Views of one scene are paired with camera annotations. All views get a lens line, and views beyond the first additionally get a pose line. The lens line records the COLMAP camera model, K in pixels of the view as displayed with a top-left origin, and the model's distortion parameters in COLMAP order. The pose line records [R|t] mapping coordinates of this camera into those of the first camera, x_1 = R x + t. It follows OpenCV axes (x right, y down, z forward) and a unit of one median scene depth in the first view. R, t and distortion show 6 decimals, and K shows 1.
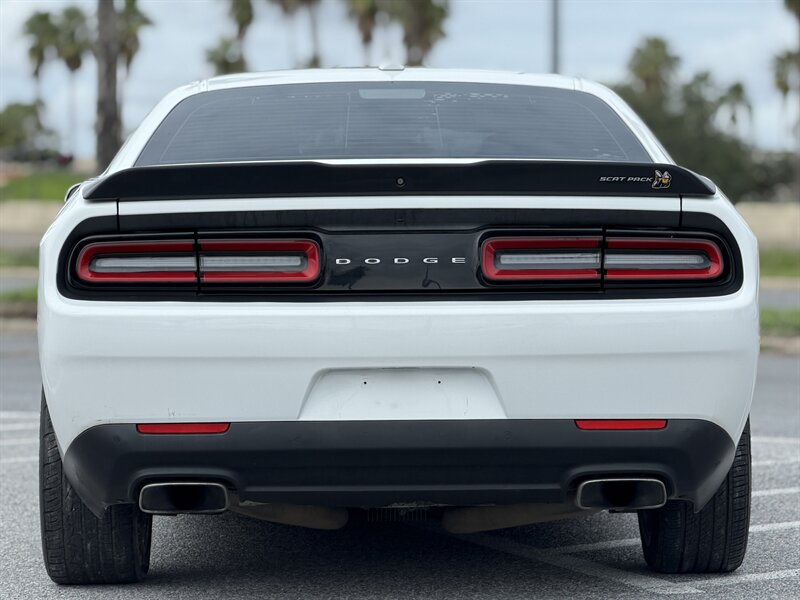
lens RADIAL K [[2955.5, 0, 400.0], [0, 2955.5, 300.0], [0, 0, 1]] dist [0.151120, -0.283110]
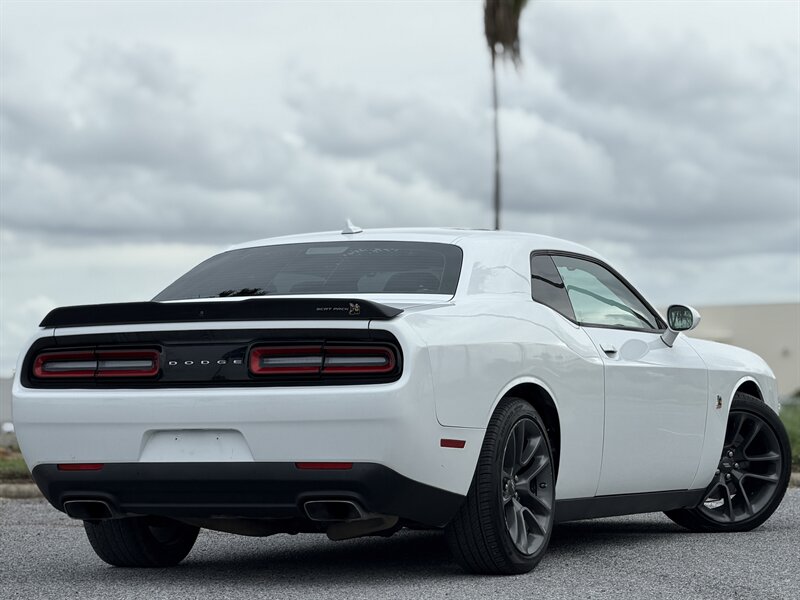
lens RADIAL K [[2955.5, 0, 400.0], [0, 2955.5, 300.0], [0, 0, 1]] dist [0.151120, -0.283110]
pose [[0.911045, -0.017744, -0.411925, 0.752767], [0.003517, 0.999372, -0.035270, 0.009689], [0.412292, 0.030684, 0.910535, -0.409447]]
